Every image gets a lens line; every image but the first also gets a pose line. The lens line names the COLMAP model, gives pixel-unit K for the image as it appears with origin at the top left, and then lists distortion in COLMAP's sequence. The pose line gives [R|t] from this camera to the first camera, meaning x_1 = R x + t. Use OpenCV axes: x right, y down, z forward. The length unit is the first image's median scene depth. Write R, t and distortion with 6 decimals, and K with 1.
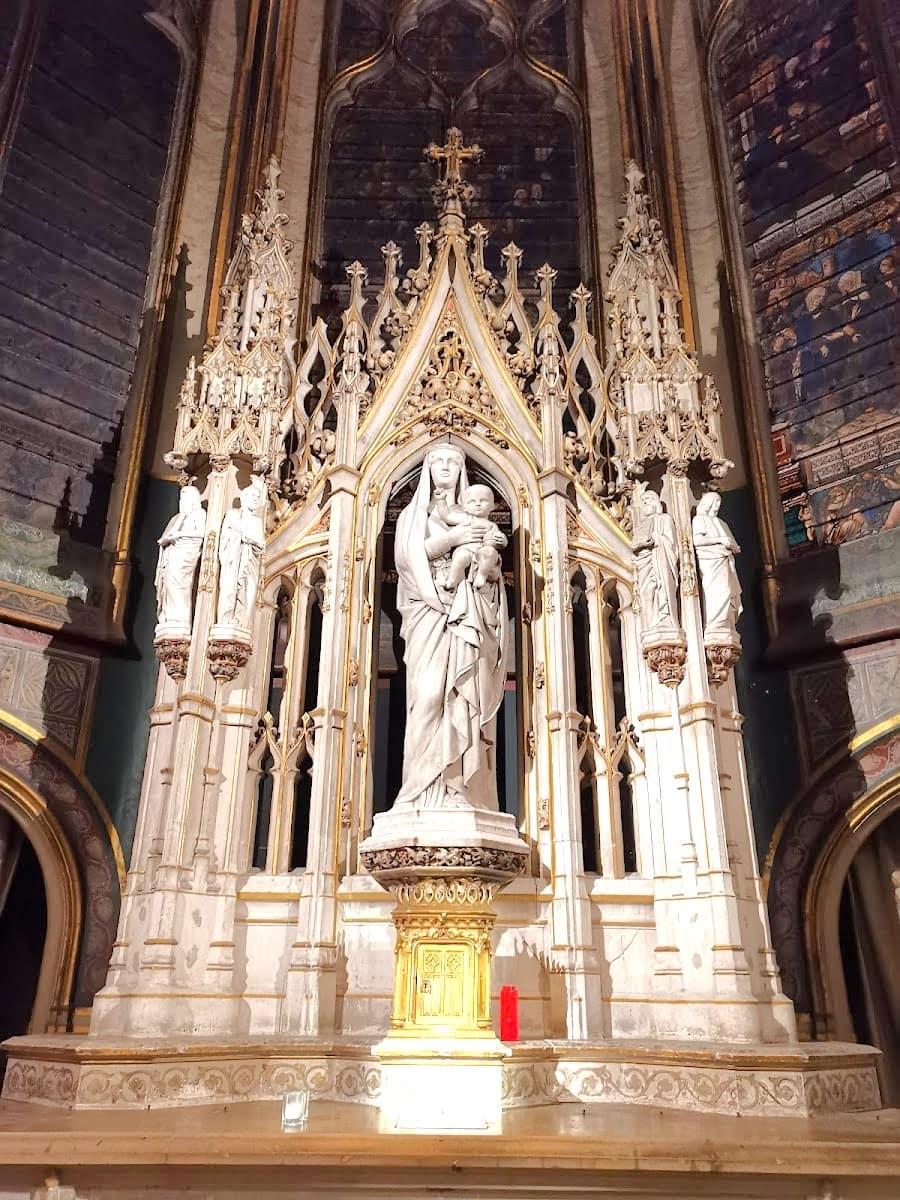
lens RADIAL K [[893.3, 0, 450.0], [0, 893.3, 600.0], [0, 0, 1]] dist [0.028843, 0.001354]
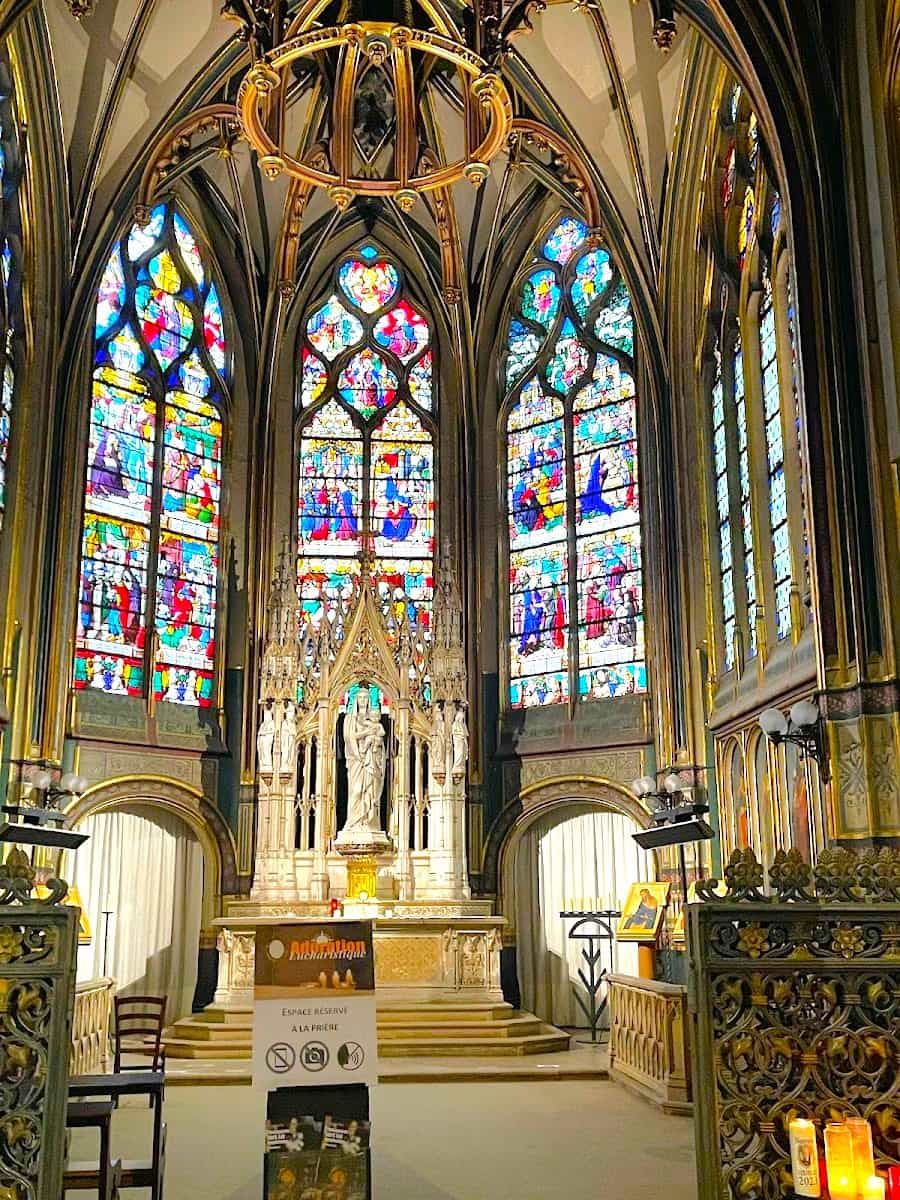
lens RADIAL K [[1087.1, 0, 450.0], [0, 1087.1, 600.0], [0, 0, 1]] dist [0.005503, -0.000513]
pose [[0.996476, 0.007435, 0.083553, -0.020369], [-0.019439, 0.989416, 0.143795, -0.983782], [-0.081600, -0.144913, 0.986074, -2.328579]]
